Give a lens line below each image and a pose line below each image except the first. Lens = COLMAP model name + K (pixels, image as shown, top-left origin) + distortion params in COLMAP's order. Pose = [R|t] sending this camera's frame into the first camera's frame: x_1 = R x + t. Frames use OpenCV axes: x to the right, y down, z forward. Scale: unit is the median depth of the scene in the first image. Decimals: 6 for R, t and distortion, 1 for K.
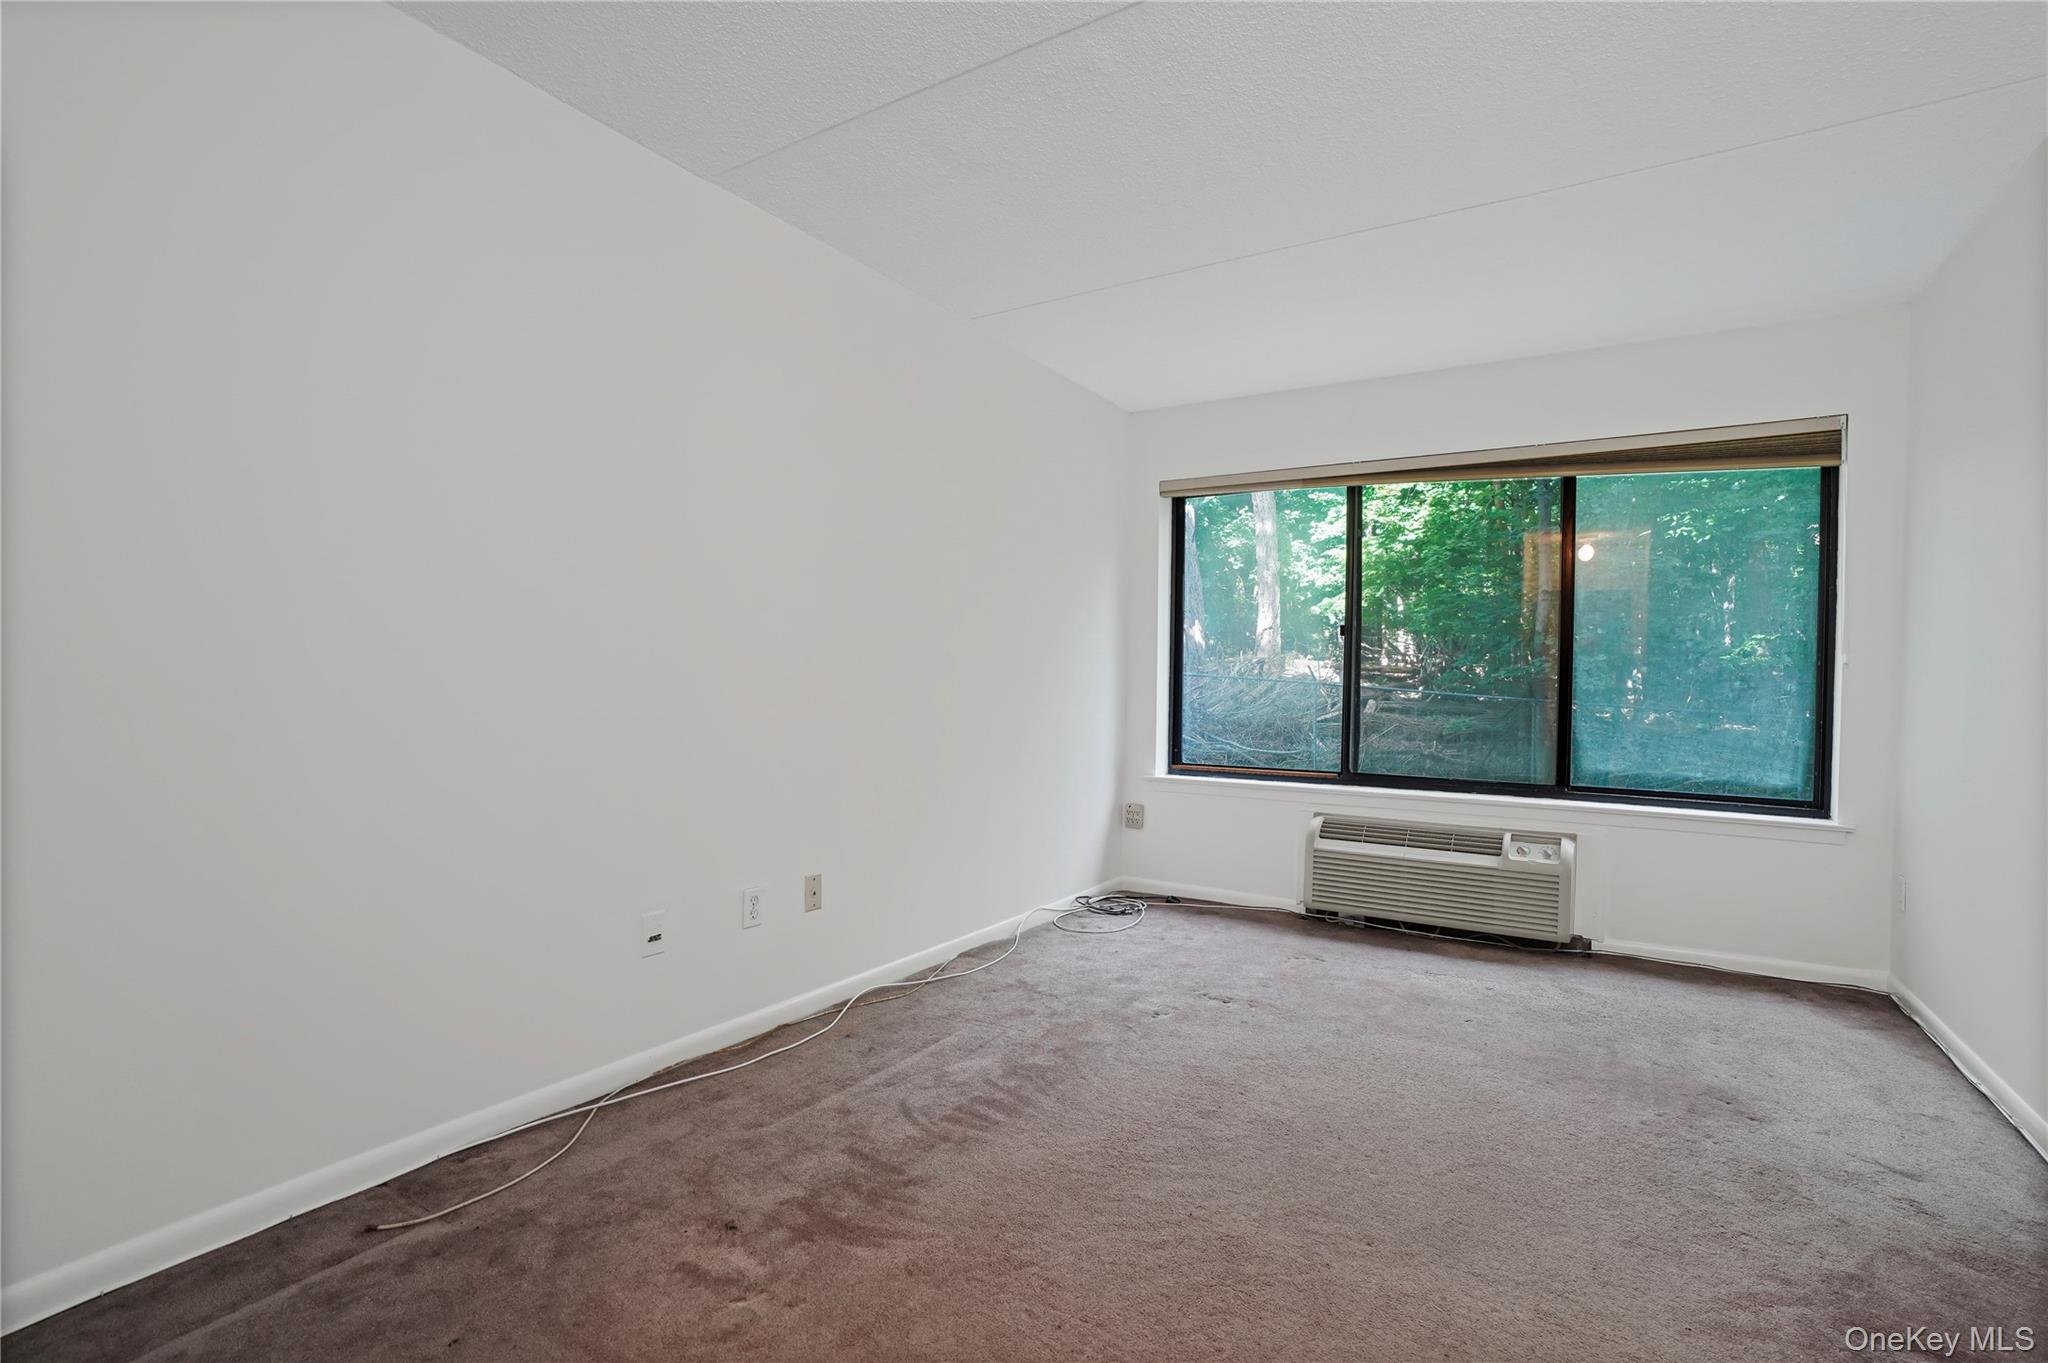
lens RADIAL K [[950.4, 0, 1019.8], [0, 950.4, 670.7], [0, 0, 1]] dist [-0.052822, 0.023501]
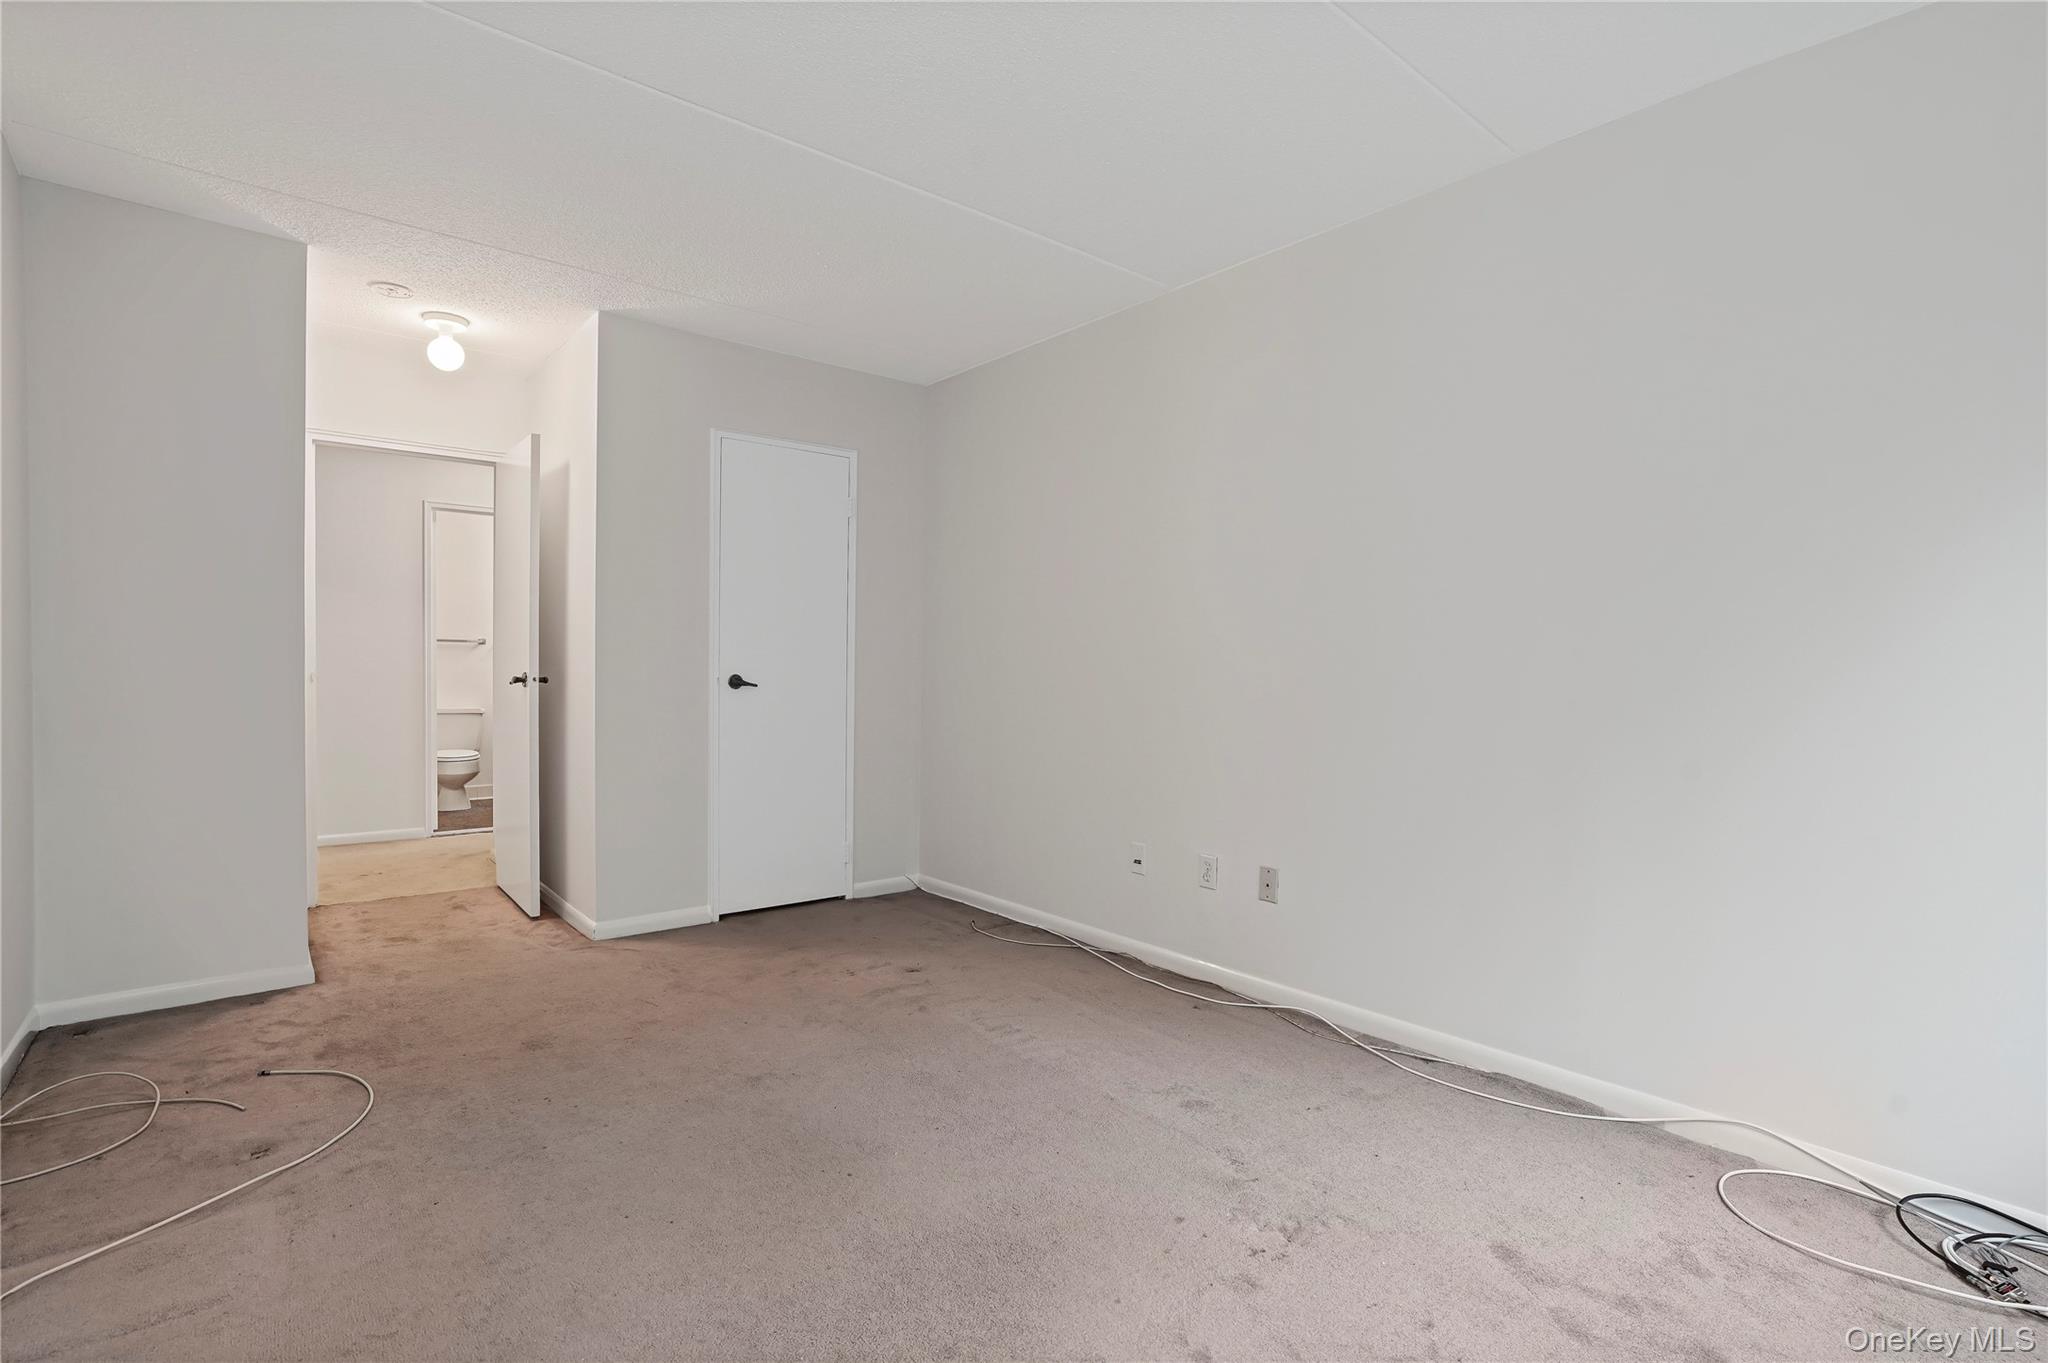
lens RADIAL K [[950.4, 0, 1021.7], [0, 950.4, 682.1], [0, 0, 1]] dist [-0.052822, 0.023501]
pose [[-0.331141, -0.018285, -0.943404, 0.672488], [-0.004806, 0.999832, -0.017691, 0.028972], [0.943569, -0.001324, -0.331173, 0.875364]]
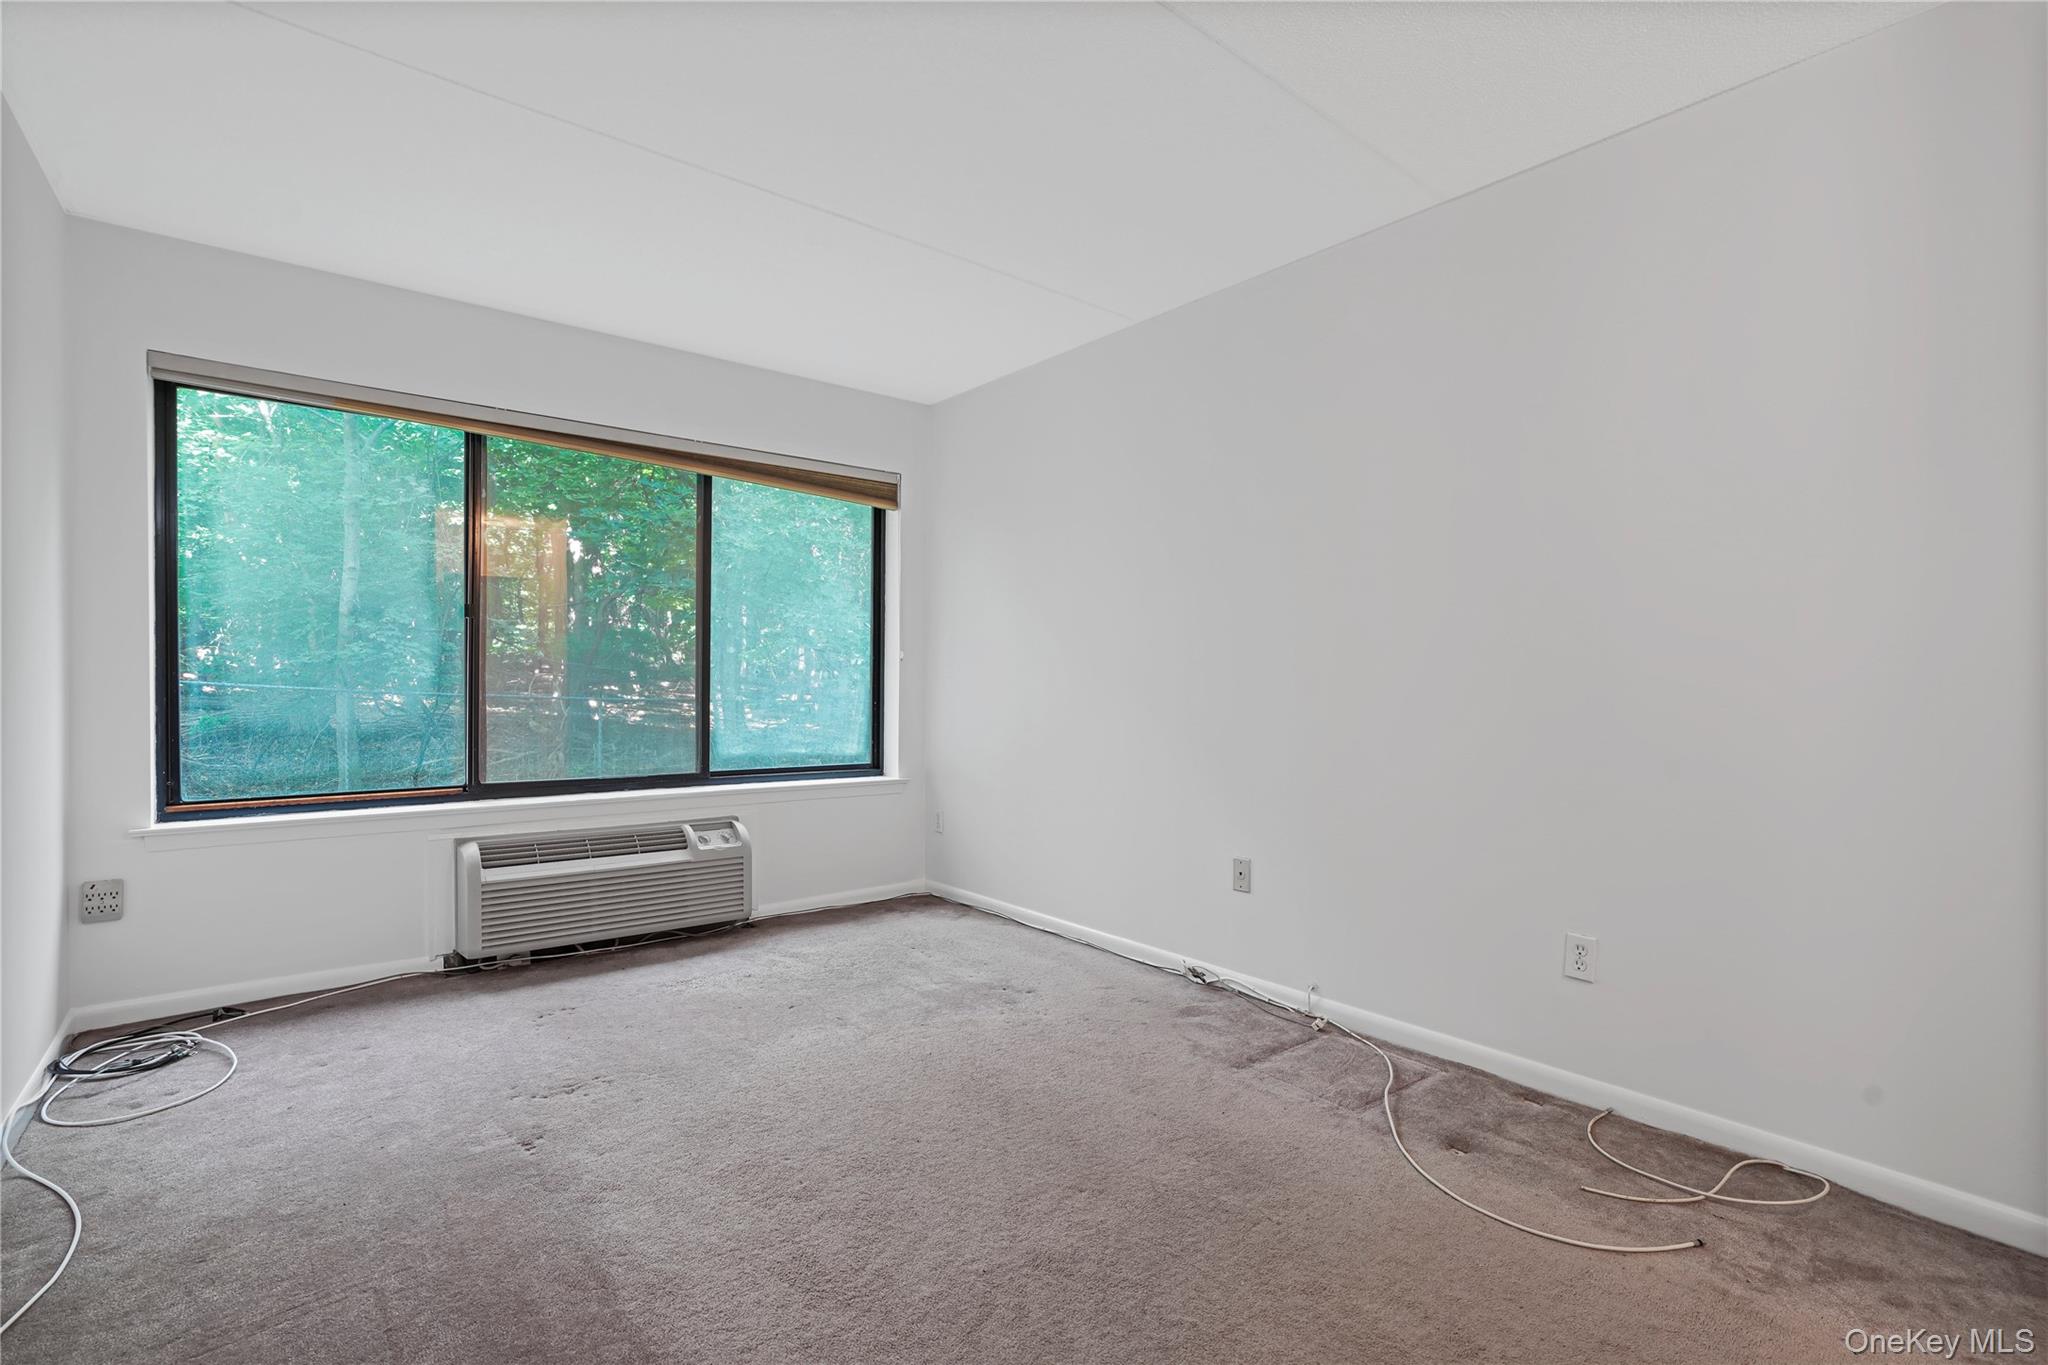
lens RADIAL K [[950.4, 0, 1040.9], [0, 950.4, 684.5], [0, 0, 1]] dist [-0.052822, 0.023501]
pose [[0.296767, -0.017633, 0.954787, -0.333483], [-0.012060, 0.999681, 0.022211, -0.003328], [-0.954874, -0.018106, 0.296460, 0.352637]]
